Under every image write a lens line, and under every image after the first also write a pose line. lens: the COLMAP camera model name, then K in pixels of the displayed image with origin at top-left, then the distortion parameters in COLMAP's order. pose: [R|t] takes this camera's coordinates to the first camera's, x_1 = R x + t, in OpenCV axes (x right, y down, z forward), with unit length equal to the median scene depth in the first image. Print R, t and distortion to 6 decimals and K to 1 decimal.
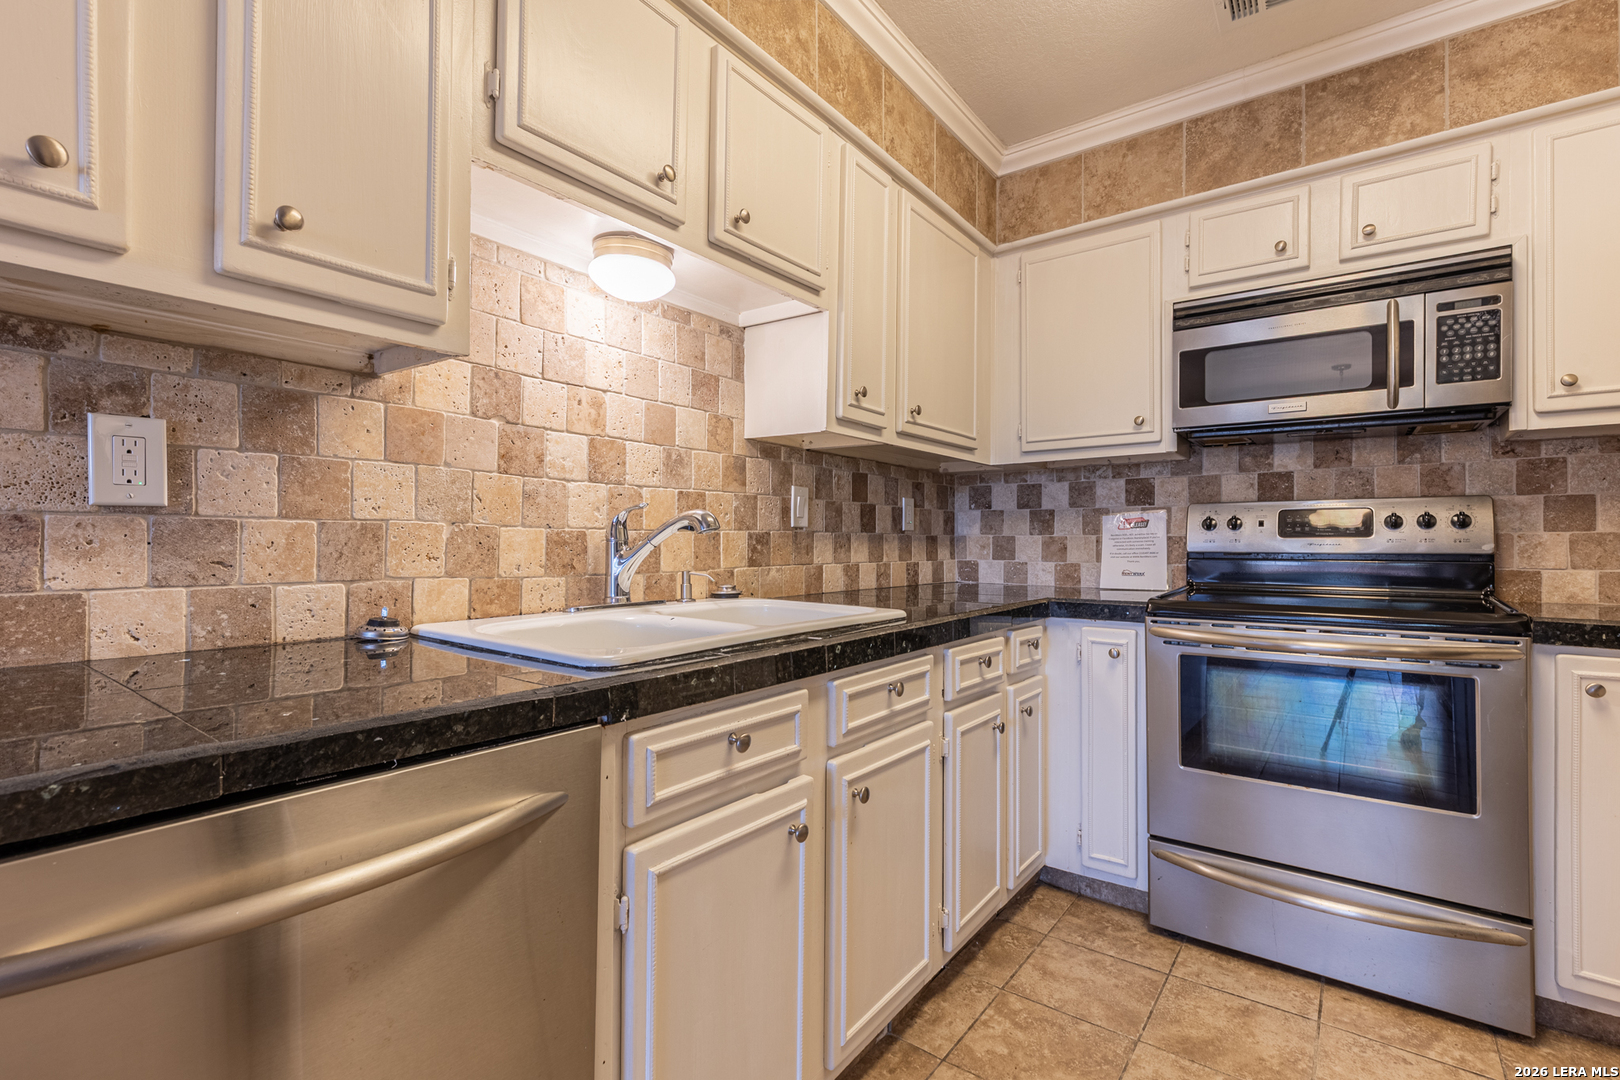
lens RADIAL K [[730.8, 0, 812.9], [0, 730.8, 537.0], [0, 0, 1]] dist [0.006108, -0.001923]
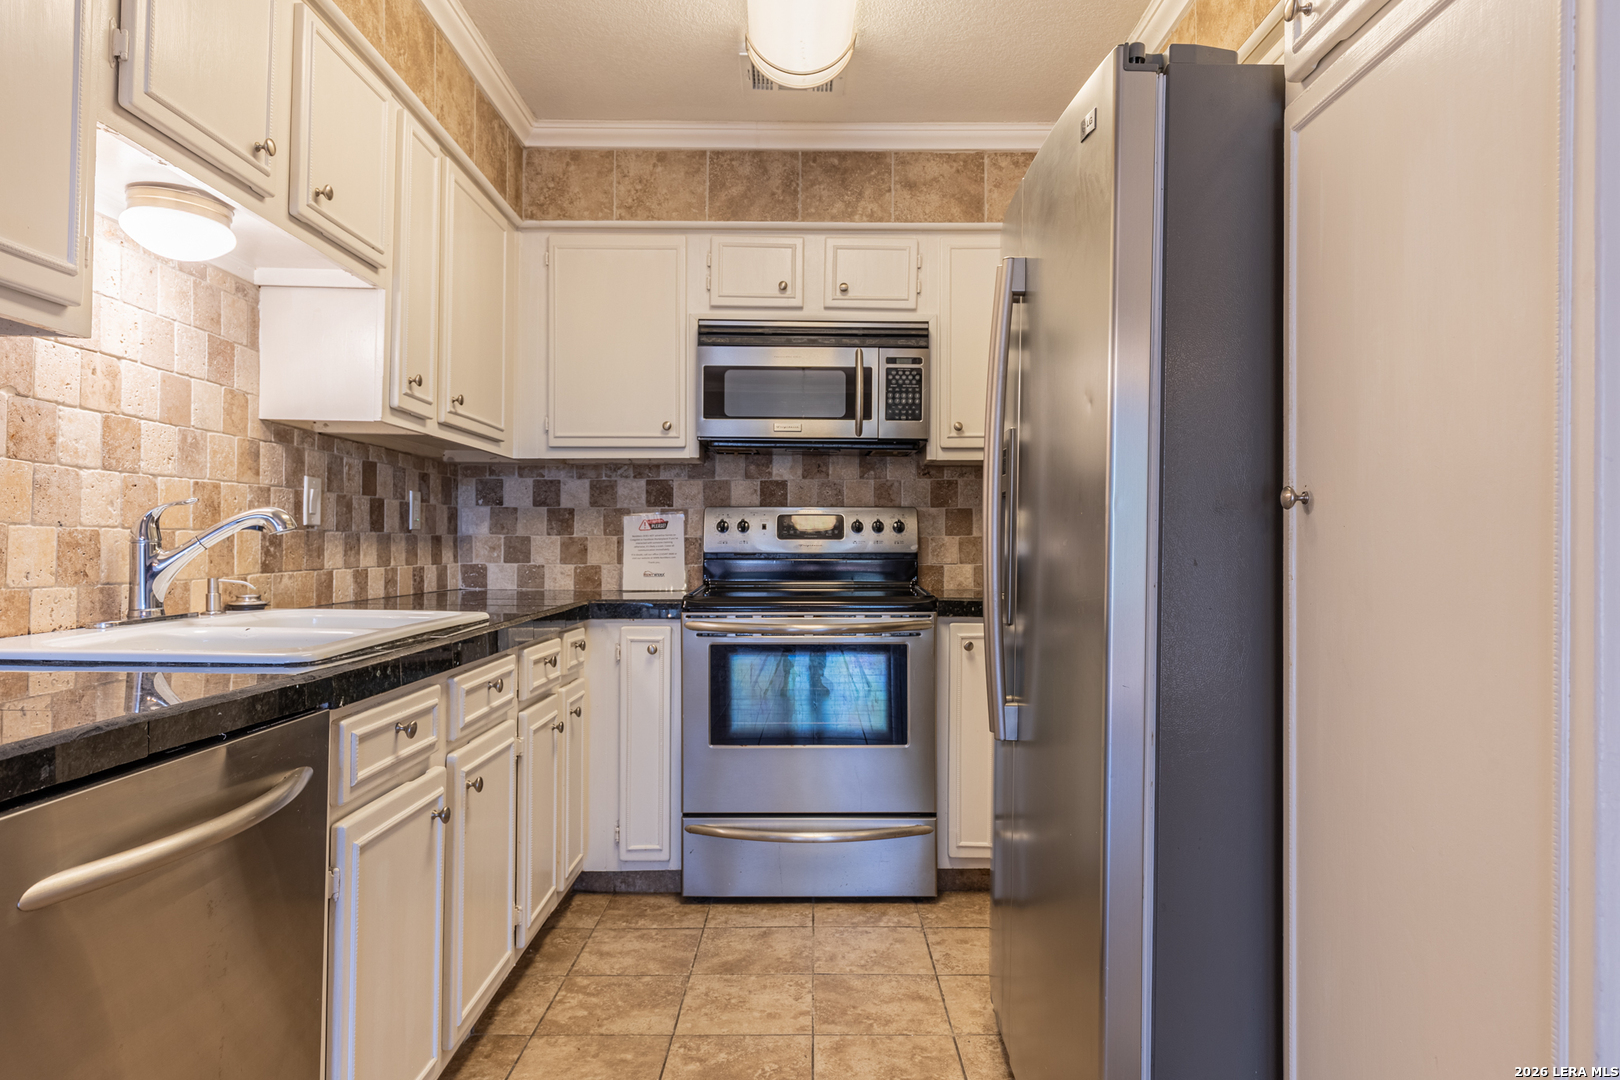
lens RADIAL K [[1000.8, 0, 816.3], [0, 1000.8, 535.3], [0, 0, 1]] dist [0.007996, -0.007539]
pose [[0.796128, 0.005638, 0.605102, -0.298186], [-0.006184, 0.999980, -0.001180, -0.004948], [-0.605097, -0.002803, 0.796147, -0.314120]]
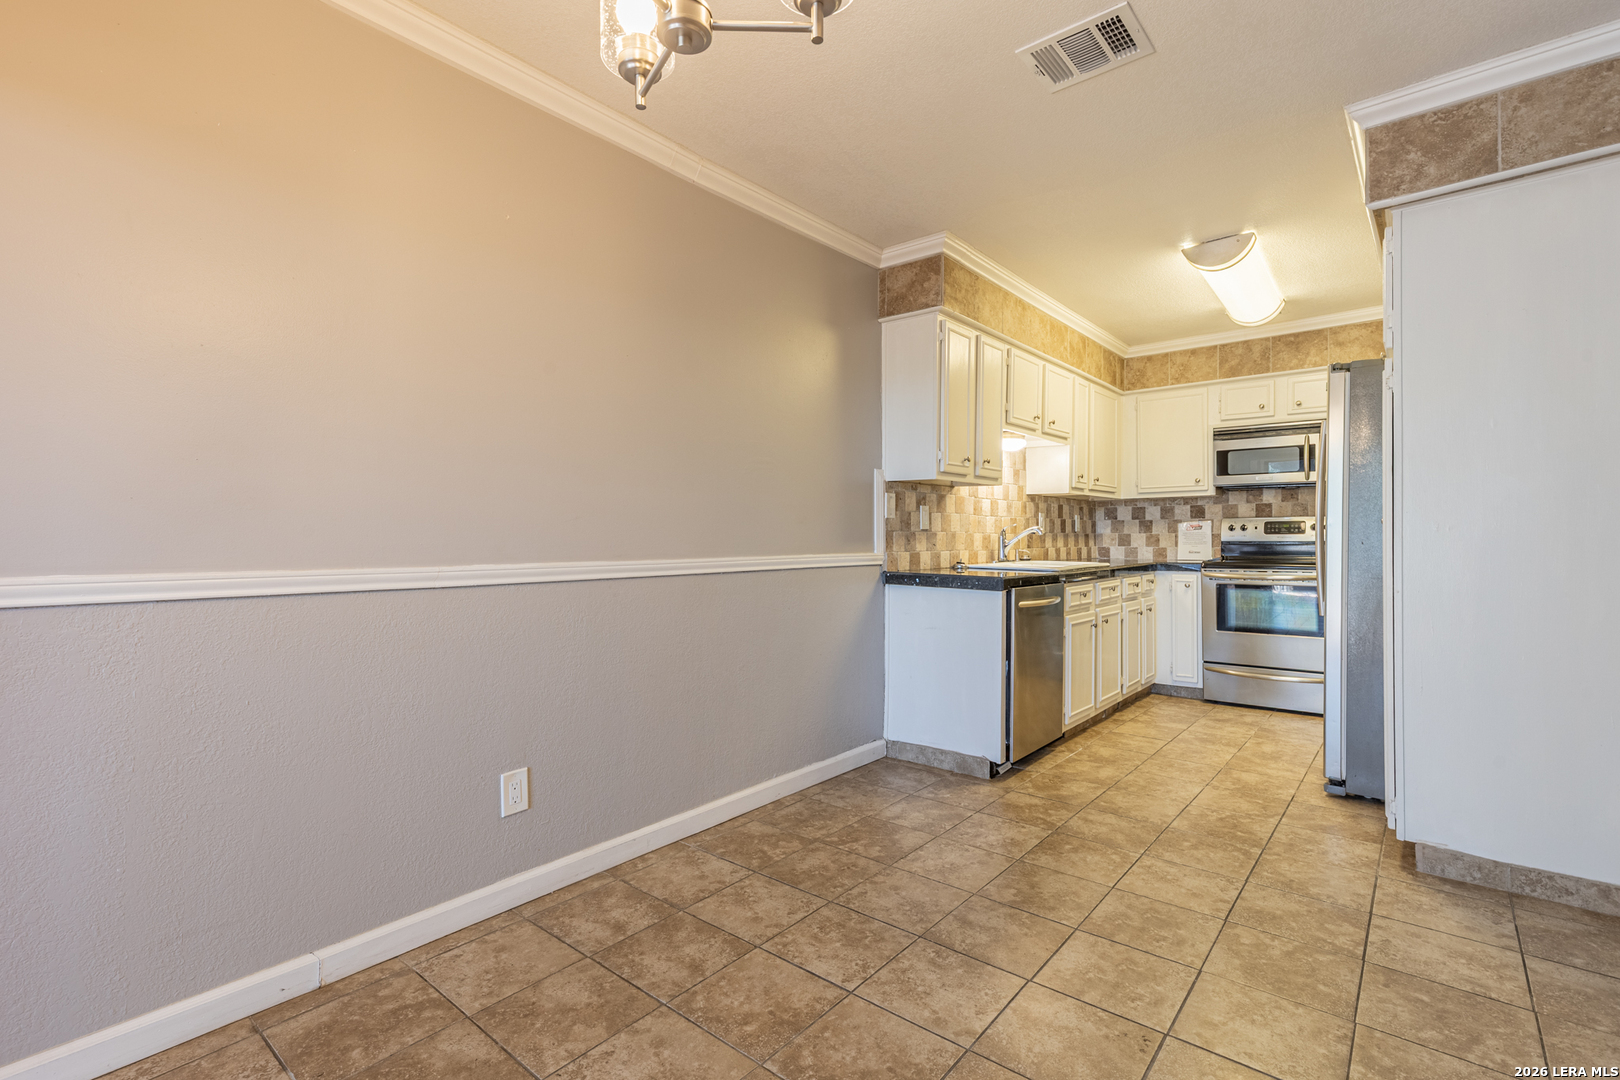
lens RADIAL K [[730.8, 0, 813.8], [0, 730.8, 532.0], [0, 0, 1]] dist [0.006108, -0.001923]
pose [[0.998341, -0.005783, -0.057290, -0.693030], [0.005805, 0.999983, 0.000227, -0.017332], [0.057287, -0.000559, 0.998358, -1.507242]]
